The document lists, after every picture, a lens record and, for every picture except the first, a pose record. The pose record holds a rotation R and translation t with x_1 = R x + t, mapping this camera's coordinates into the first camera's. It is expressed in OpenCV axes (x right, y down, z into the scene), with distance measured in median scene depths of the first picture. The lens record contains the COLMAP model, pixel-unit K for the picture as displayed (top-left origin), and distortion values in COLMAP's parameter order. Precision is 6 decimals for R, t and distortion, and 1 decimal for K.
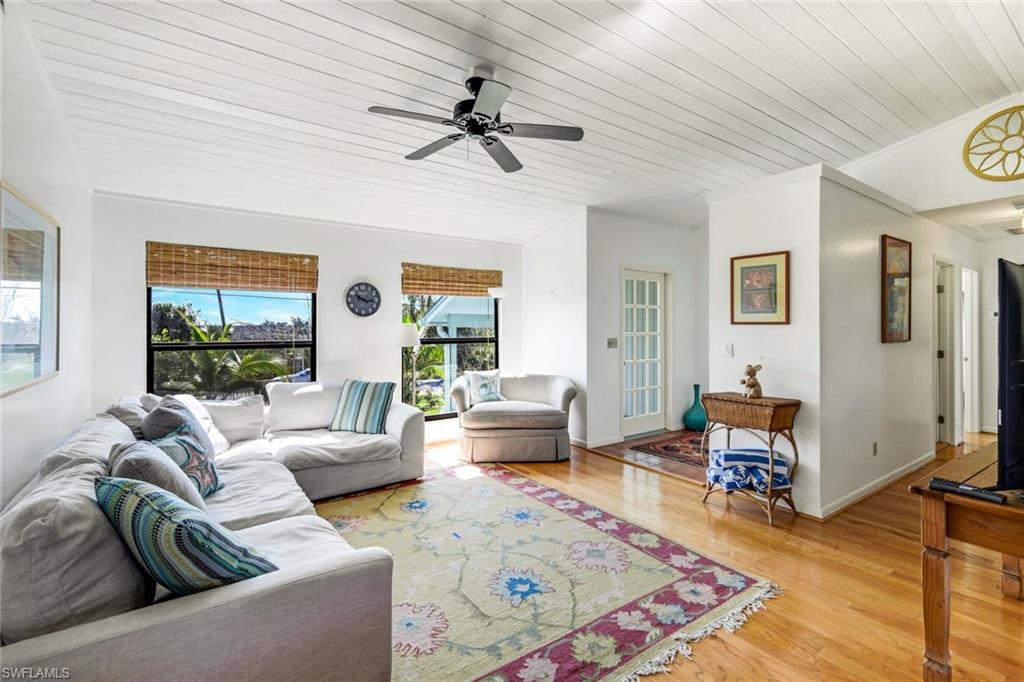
lens RADIAL K [[458.7, 0, 516.0], [0, 458.7, 326.0], [0, 0, 1]] dist [0.004000, 0.000331]
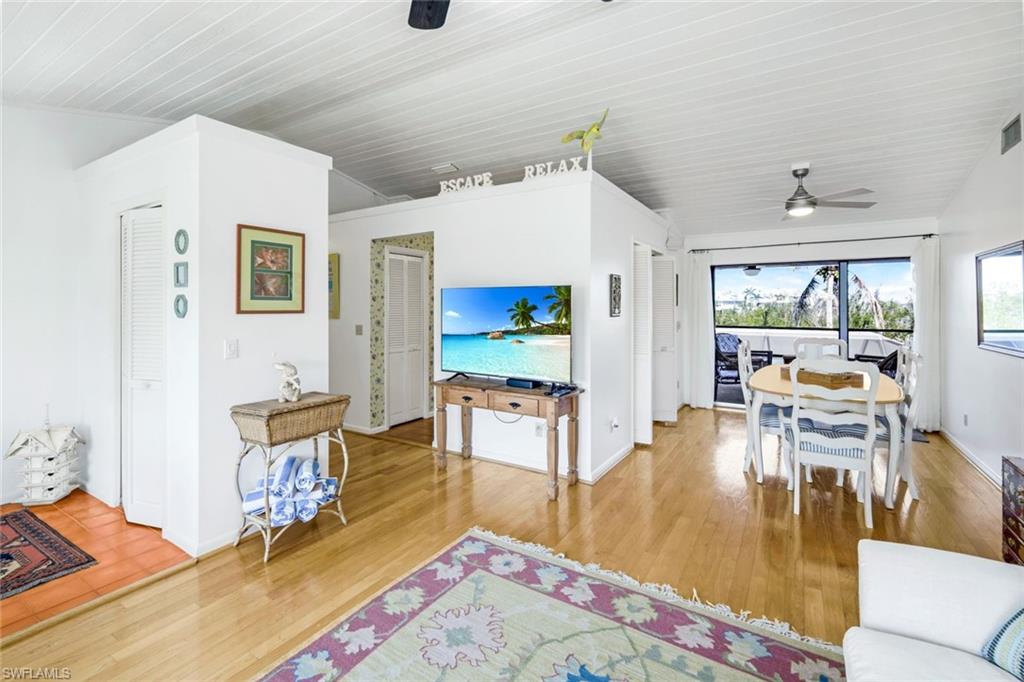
lens RADIAL K [[454.6, 0, 515.0], [0, 454.6, 307.4], [0, 0, 1]] dist [0.004666, 0.000594]
pose [[-0.382539, -0.008019, 0.923905, -0.578013], [-0.006238, 0.999962, 0.006096, -0.032679], [-0.923918, -0.003432, -0.382574, 1.325524]]
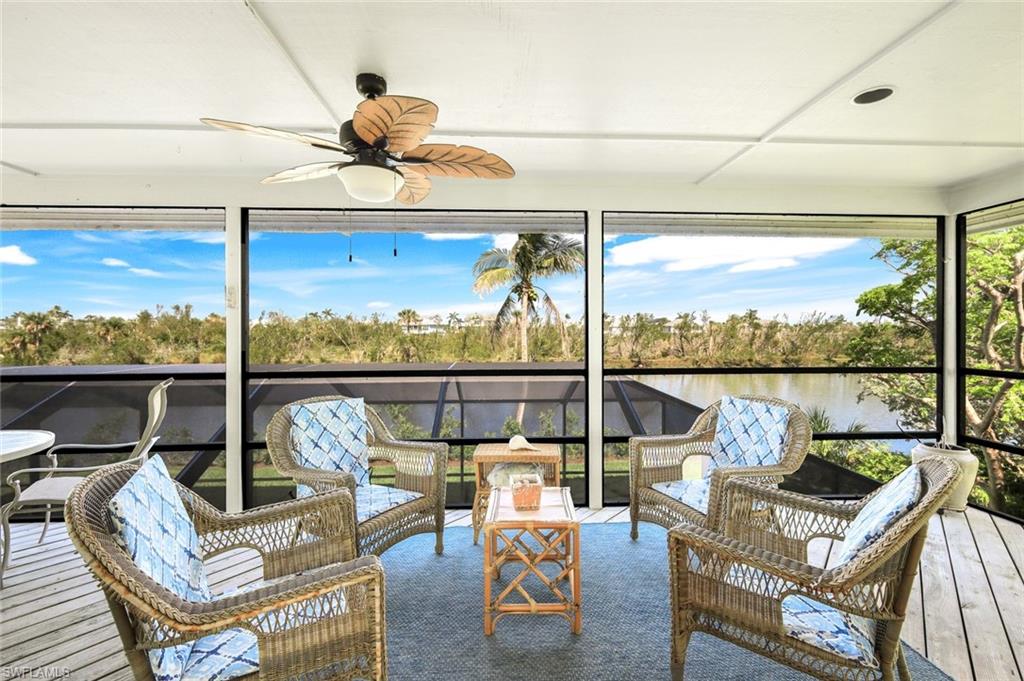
lens RADIAL K [[458.7, 0, 516.0], [0, 458.7, 325.5], [0, 0, 1]] dist [0.004000, 0.000331]
pose [[-0.842961, 0.006946, 0.537929, 1.078260], [0.002333, 0.999954, -0.009257, 0.001122], [-0.537969, -0.006548, -0.842939, -0.877611]]
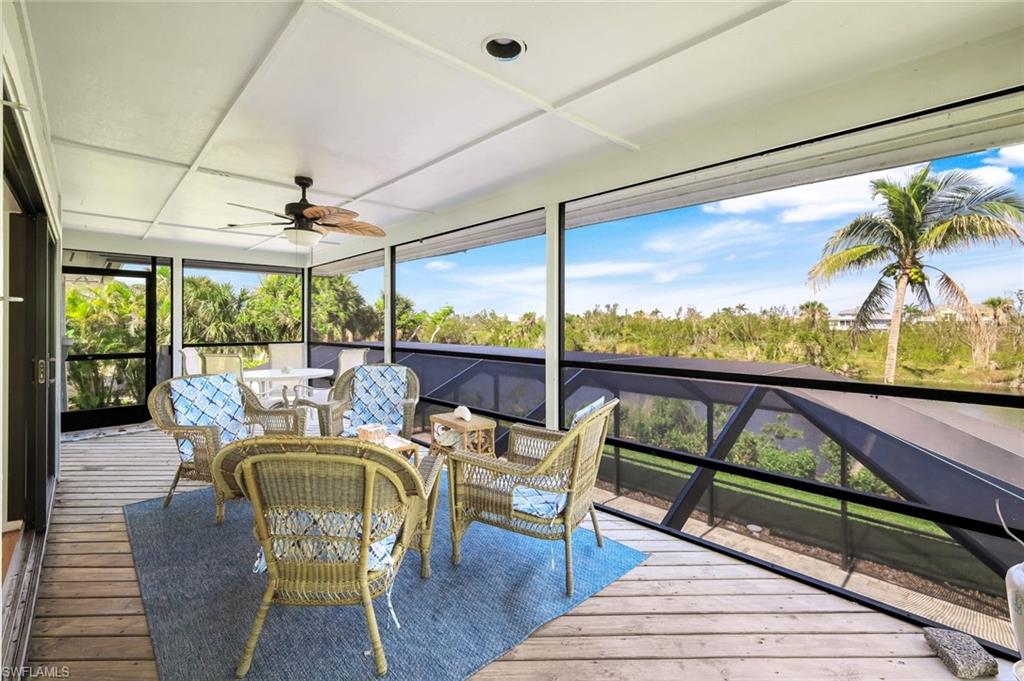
lens RADIAL K [[454.7, 0, 523.9], [0, 454.7, 327.3], [0, 0, 1]] dist [0.017174, -0.000411]
pose [[-0.149965, -0.007341, 0.988664, 0.149635], [-0.005234, 0.999964, 0.006631, 0.012588], [-0.988677, -0.004180, -0.149998, -1.983701]]
